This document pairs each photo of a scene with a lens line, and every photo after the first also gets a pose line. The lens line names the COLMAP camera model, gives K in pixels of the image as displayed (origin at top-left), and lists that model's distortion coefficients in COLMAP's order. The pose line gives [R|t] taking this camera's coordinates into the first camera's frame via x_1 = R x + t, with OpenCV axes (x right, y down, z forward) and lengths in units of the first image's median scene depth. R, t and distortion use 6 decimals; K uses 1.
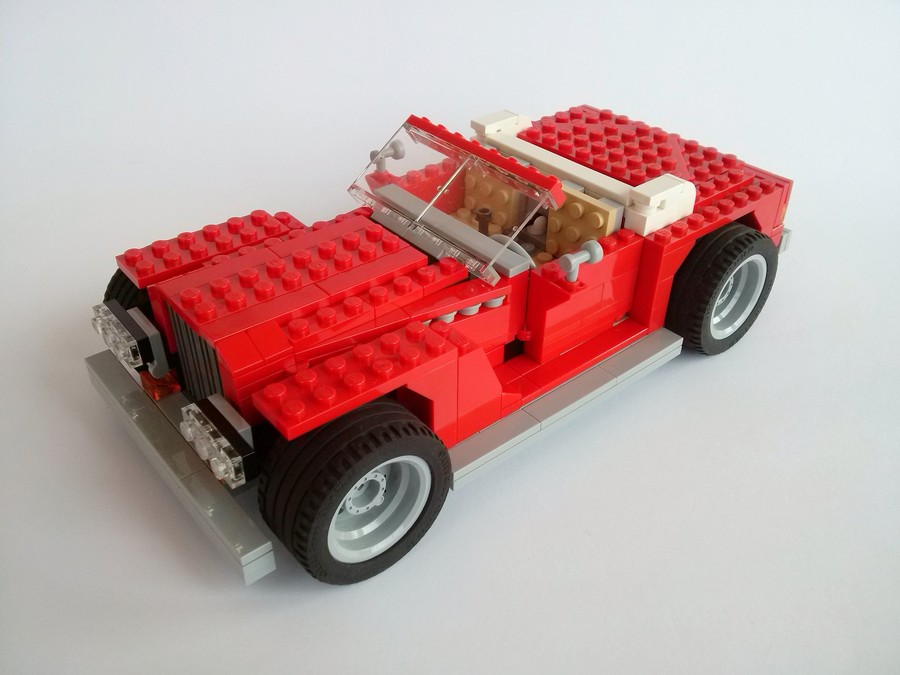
lens RADIAL K [[813.4, 0, 450.0], [0, 813.4, 337.5], [0, 0, 1]] dist [-0.009523, -0.002587]
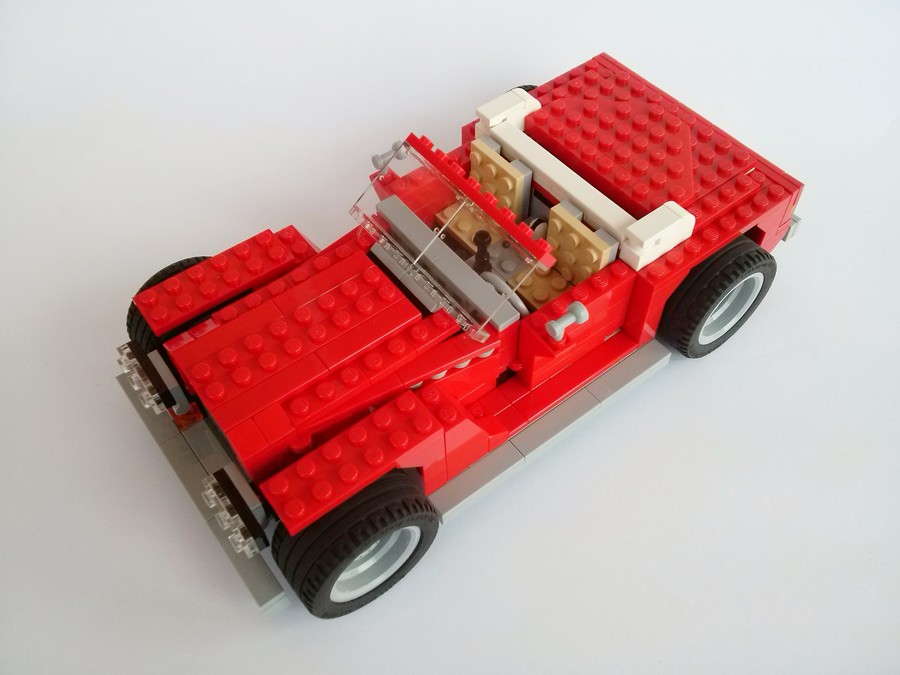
lens RADIAL K [[813.4, 0, 450.0], [0, 813.4, 337.5], [0, 0, 1]] dist [-0.009523, -0.002587]
pose [[0.998348, 0.018909, -0.054253, 0.066024], [-0.001244, 0.951184, 0.308623, -0.386629], [0.057440, -0.308045, 0.949636, -0.007479]]
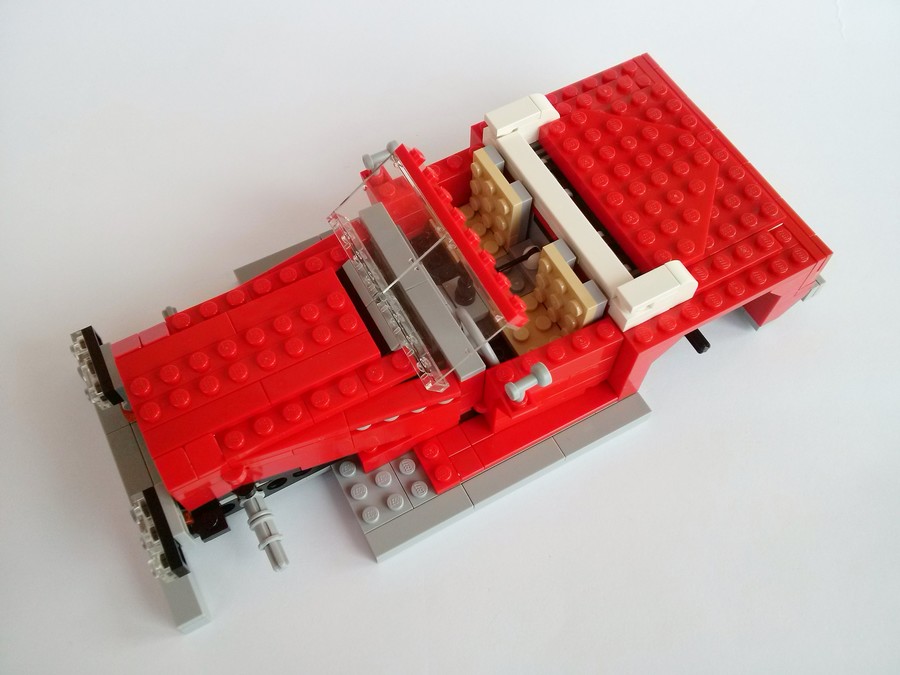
lens RADIAL K [[813.4, 0, 450.0], [0, 813.4, 337.5], [0, 0, 1]] dist [-0.009523, -0.002587]
pose [[0.979575, 0.171783, -0.104513, 0.152753], [-0.109138, 0.890760, 0.441175, -0.548519], [0.168882, -0.420758, 0.891314, 0.137830]]
